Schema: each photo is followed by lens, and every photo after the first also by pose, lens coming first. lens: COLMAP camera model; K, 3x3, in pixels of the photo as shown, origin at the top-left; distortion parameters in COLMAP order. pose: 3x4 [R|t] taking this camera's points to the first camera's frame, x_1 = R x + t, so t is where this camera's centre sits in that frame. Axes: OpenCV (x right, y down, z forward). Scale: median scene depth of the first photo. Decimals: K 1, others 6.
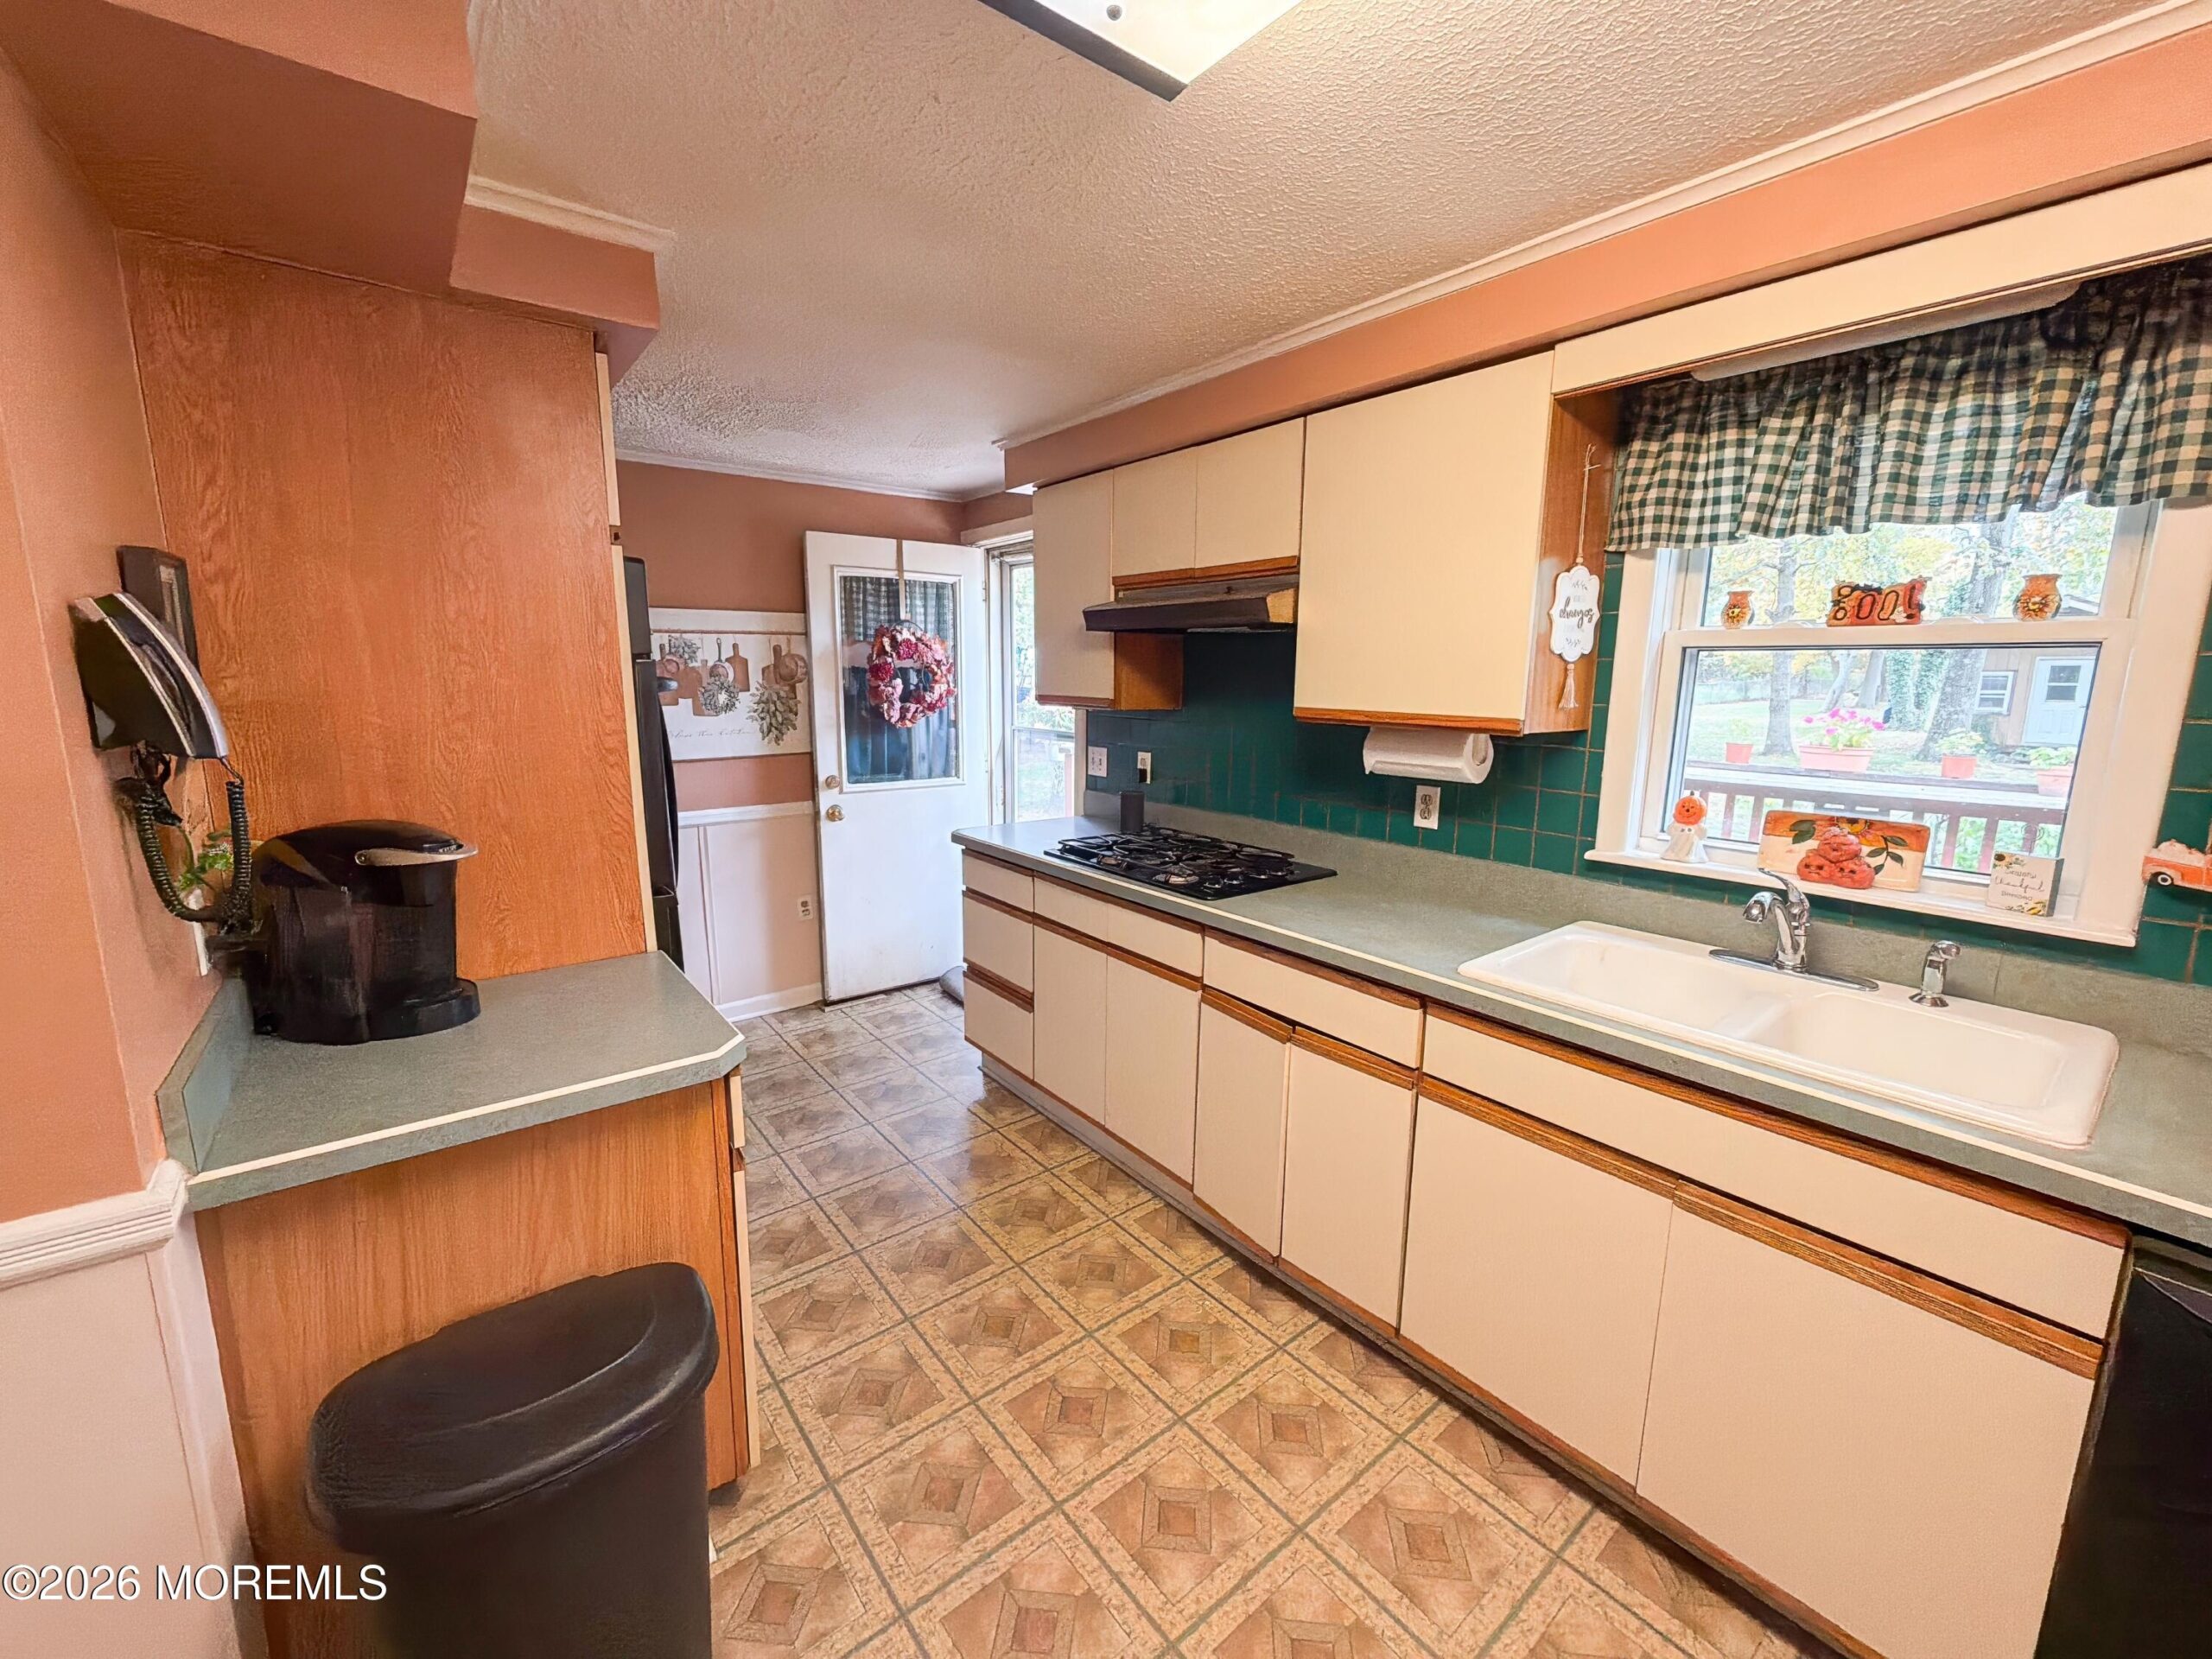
lens RADIAL K [[888.4, 0, 1106.0], [0, 888.4, 829.5], [0, 0, 1]] dist [-0.001679, 0.000142]
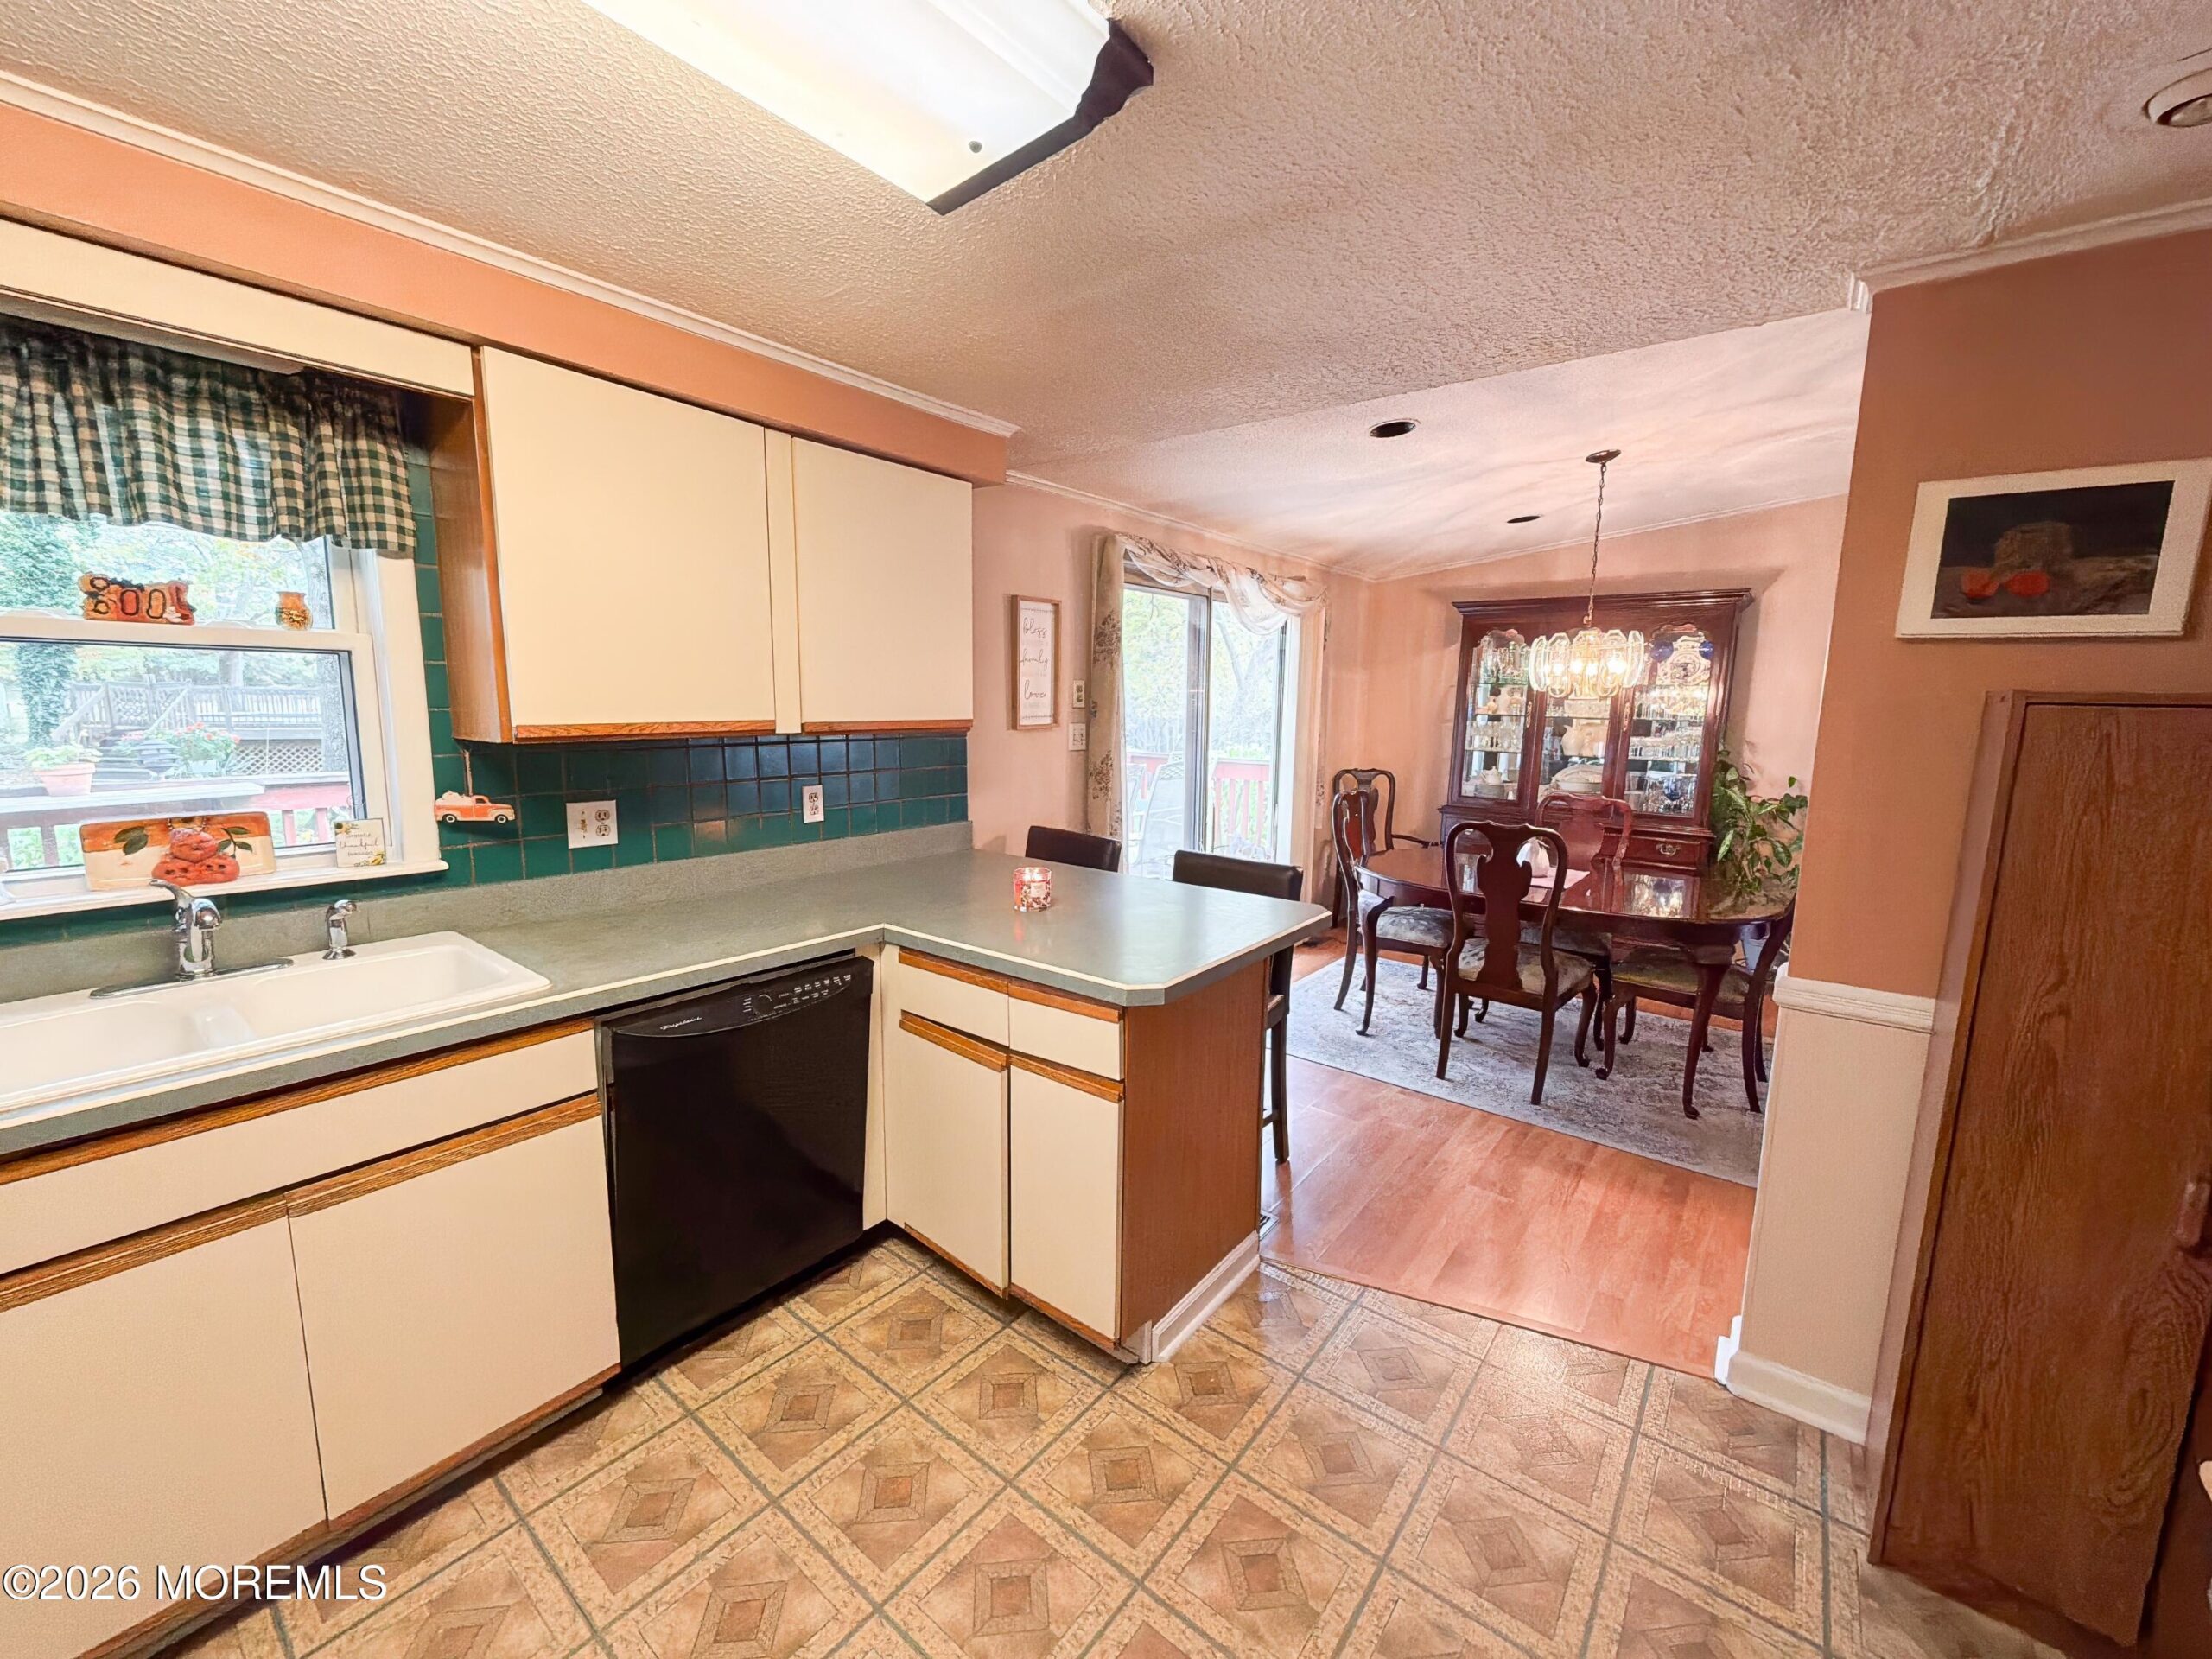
lens RADIAL K [[883.5, 0, 1105.3], [0, 883.5, 826.1], [0, 0, 1]] dist [-0.001282, -0.000003]
pose [[-0.228042, -0.148773, 0.962218, -0.285282], [0.153518, 0.970401, 0.186422, -0.023899], [-0.961472, 0.190230, -0.198453, 0.170658]]
